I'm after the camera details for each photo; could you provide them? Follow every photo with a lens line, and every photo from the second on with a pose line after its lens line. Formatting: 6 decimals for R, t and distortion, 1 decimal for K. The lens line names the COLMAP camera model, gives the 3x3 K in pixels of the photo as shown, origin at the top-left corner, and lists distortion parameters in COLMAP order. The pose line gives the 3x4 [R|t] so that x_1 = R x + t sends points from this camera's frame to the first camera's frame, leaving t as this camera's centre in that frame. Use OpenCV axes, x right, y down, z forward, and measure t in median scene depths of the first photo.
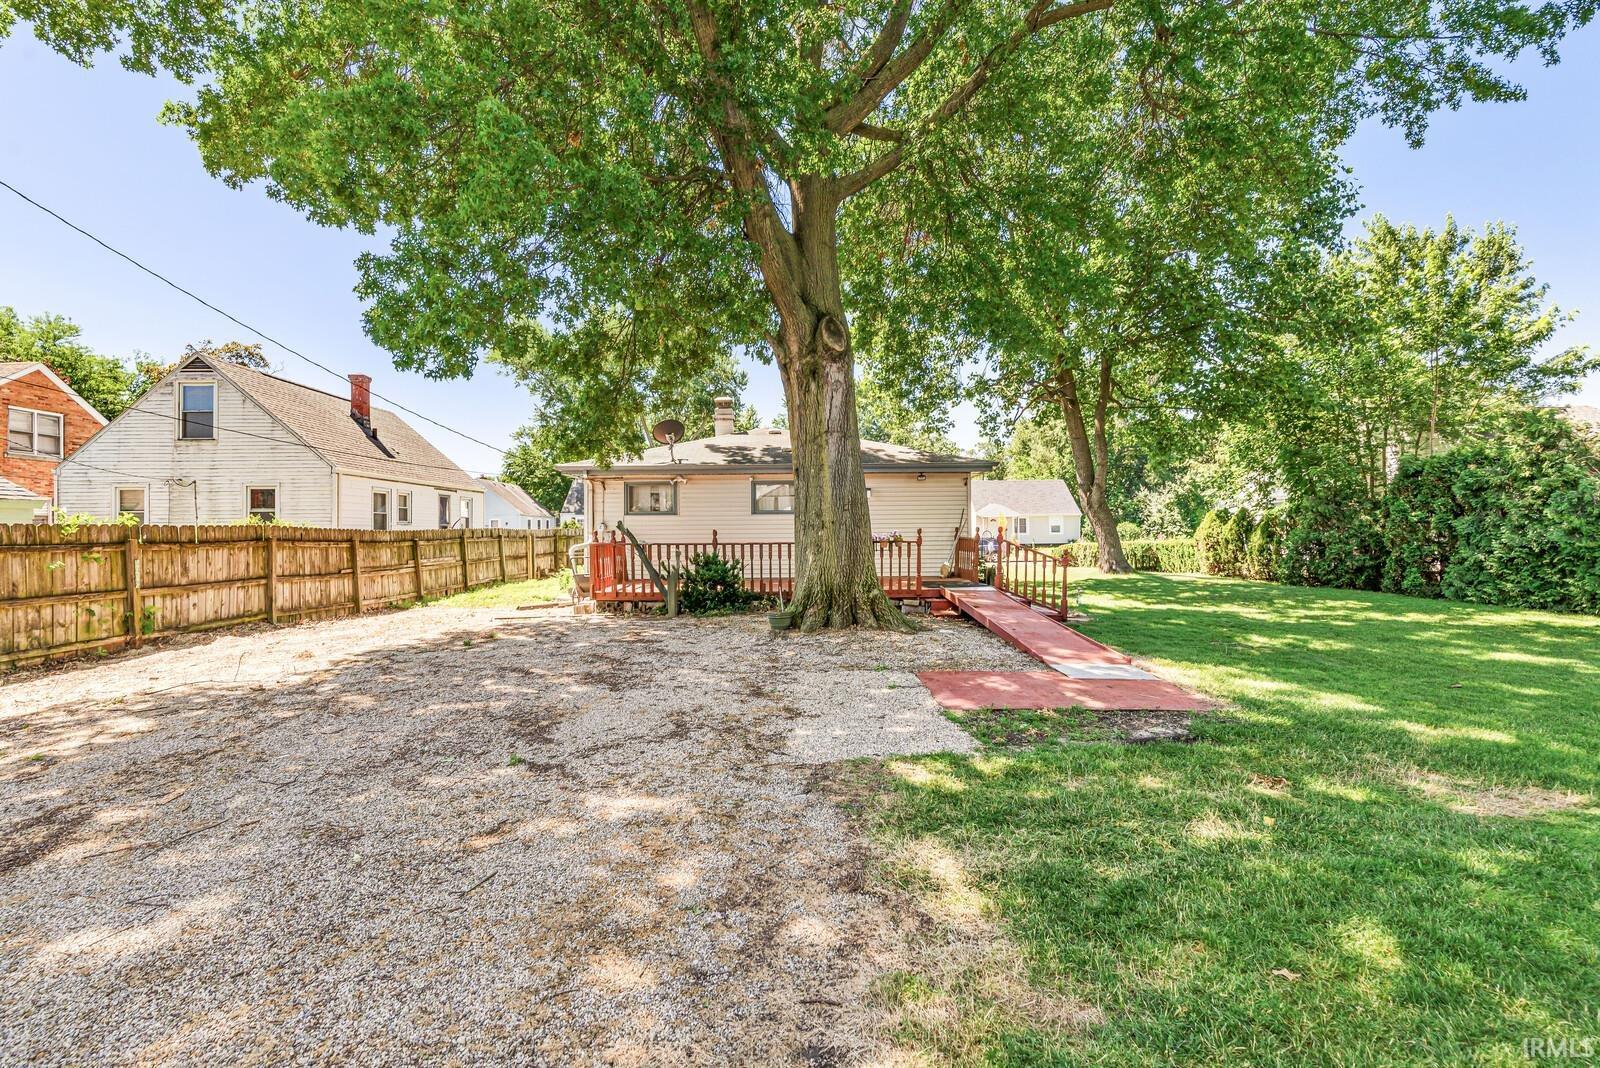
lens RADIAL K [[691.0, 0, 799.2], [0, 691.0, 535.5], [0, 0, 1]] dist [-0.003050, -0.000247]
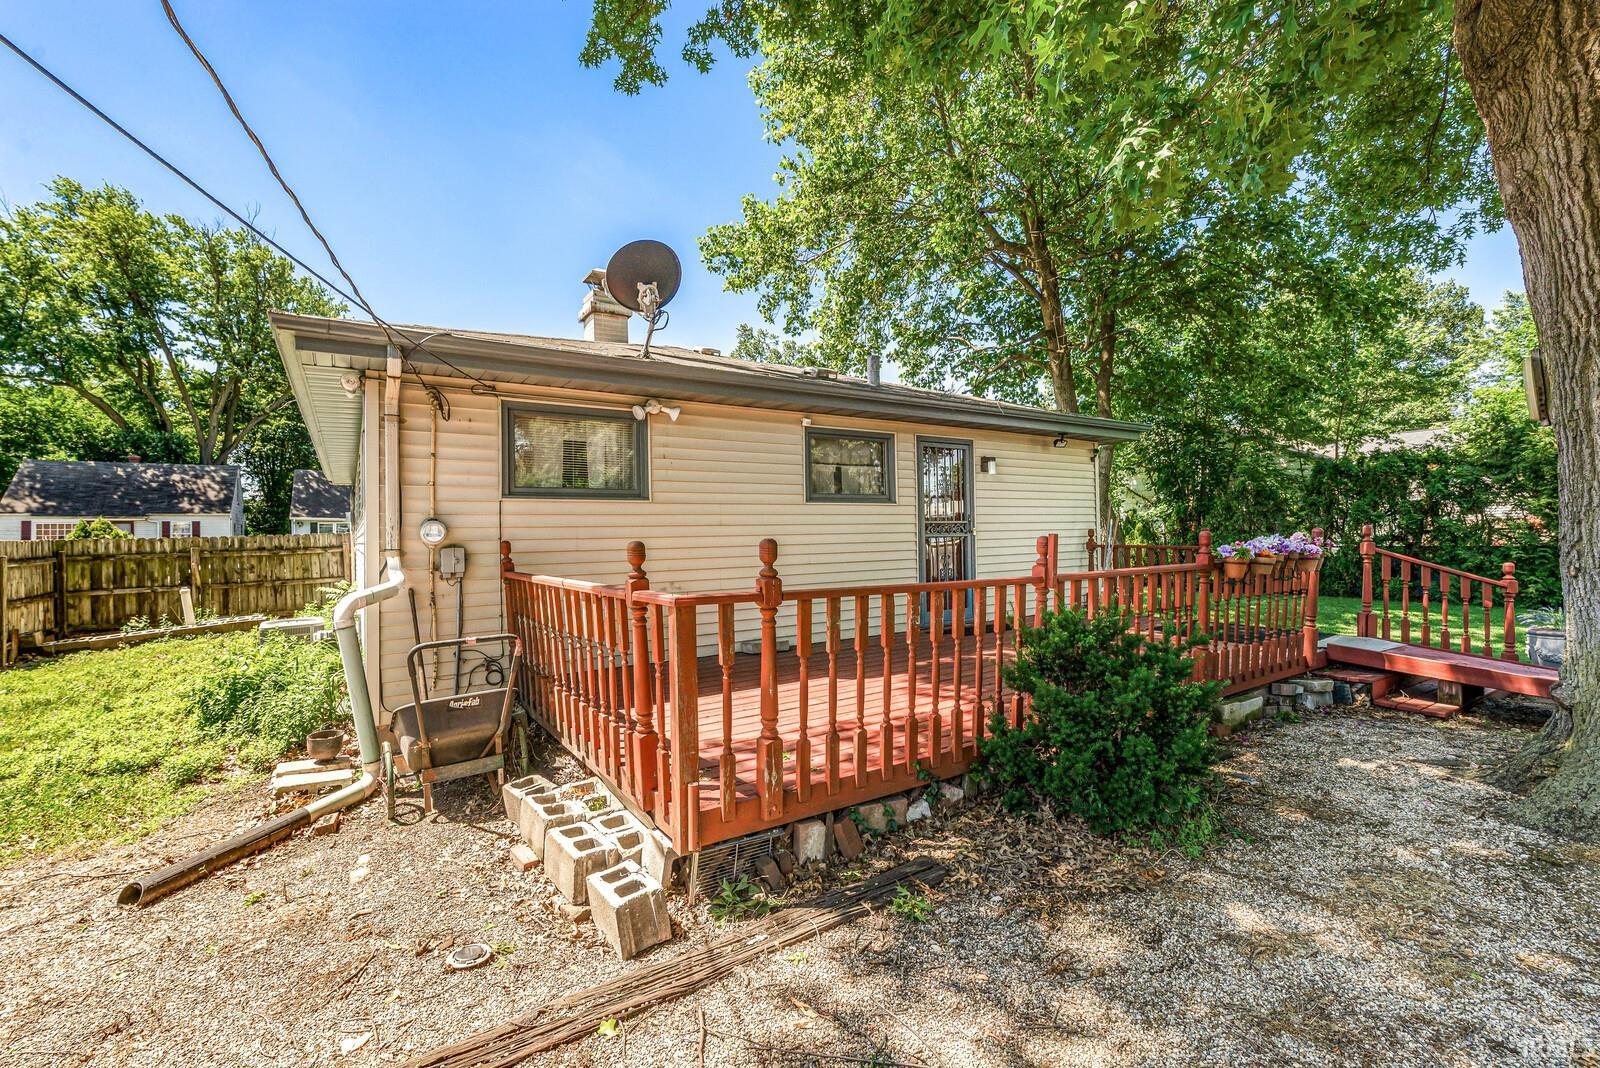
lens RADIAL K [[691.0, 0, 800.0], [0, 691.0, 535.1], [0, 0, 1]] dist [-0.003050, -0.000247]
pose [[0.862300, -0.015174, 0.506170, -0.285732], [0.015040, 0.999877, 0.004353, -0.011917], [-0.506174, 0.003859, 0.862423, 0.646700]]
